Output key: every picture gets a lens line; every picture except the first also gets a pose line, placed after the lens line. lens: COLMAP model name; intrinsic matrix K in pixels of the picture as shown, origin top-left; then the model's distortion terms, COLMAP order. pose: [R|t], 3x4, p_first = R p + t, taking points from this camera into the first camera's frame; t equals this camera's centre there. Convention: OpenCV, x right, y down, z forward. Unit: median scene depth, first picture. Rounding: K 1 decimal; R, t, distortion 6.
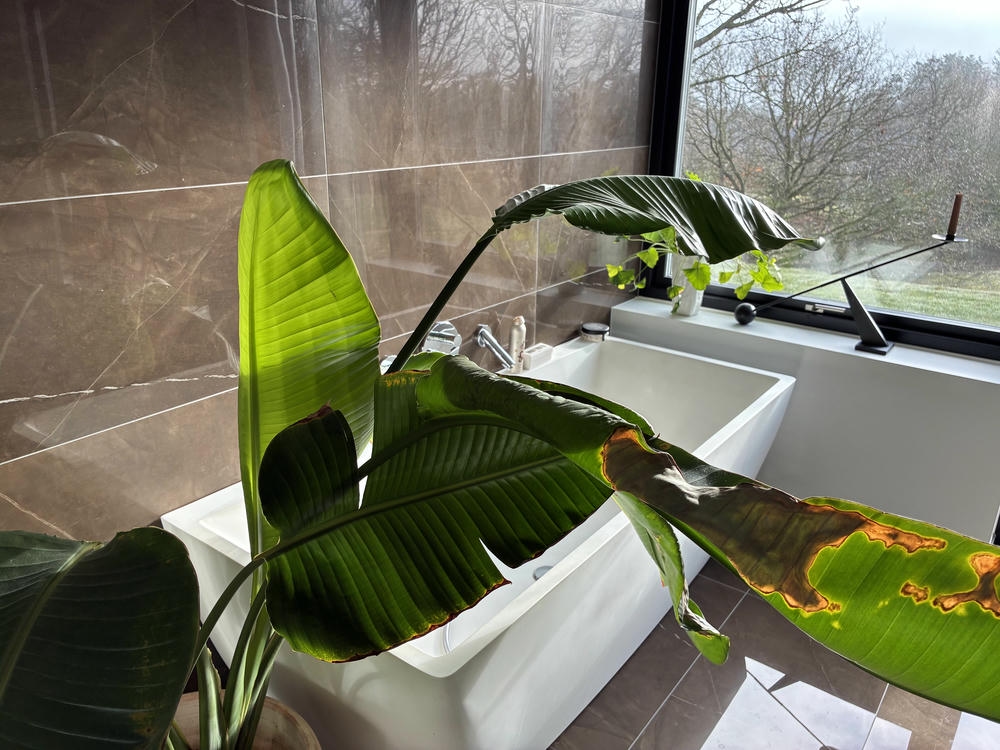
lens RADIAL K [[754.4, 0, 500.0], [0, 754.4, 375.0], [0, 0, 1]] dist [0.031740, 0.000380]
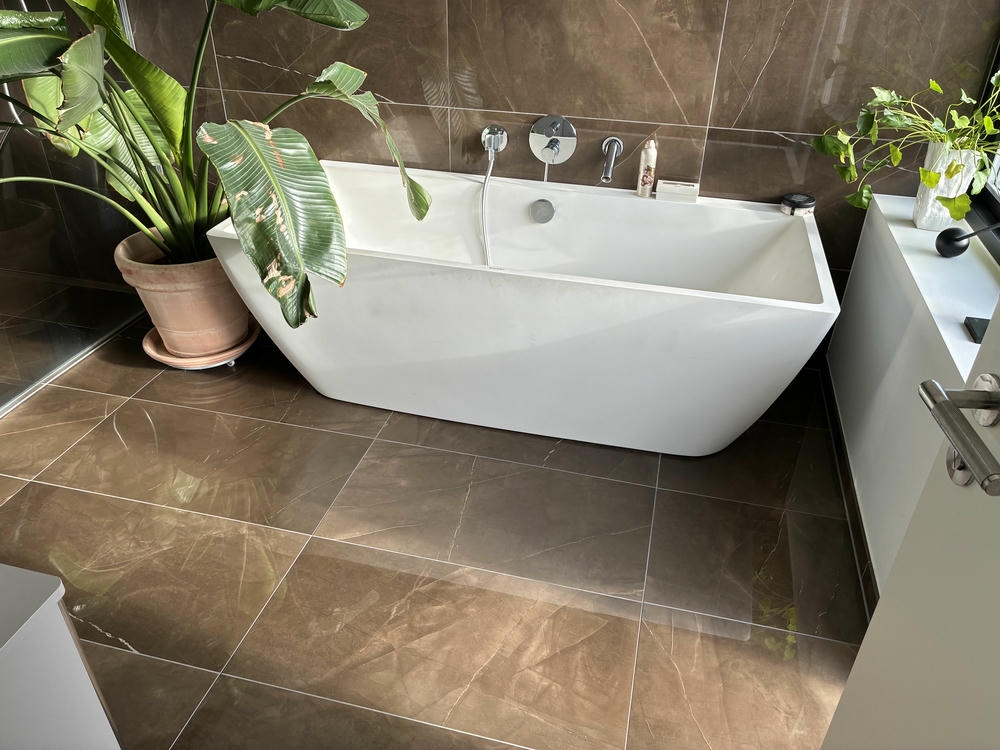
lens RADIAL K [[754.4, 0, 500.0], [0, 754.4, 375.0], [0, 0, 1]] dist [0.031740, 0.000380]
pose [[0.397571, 0.485351, -0.778699, 1.051764], [-0.327662, 0.867794, 0.373592, -0.138551], [0.857073, 0.106620, 0.504041, 0.398146]]
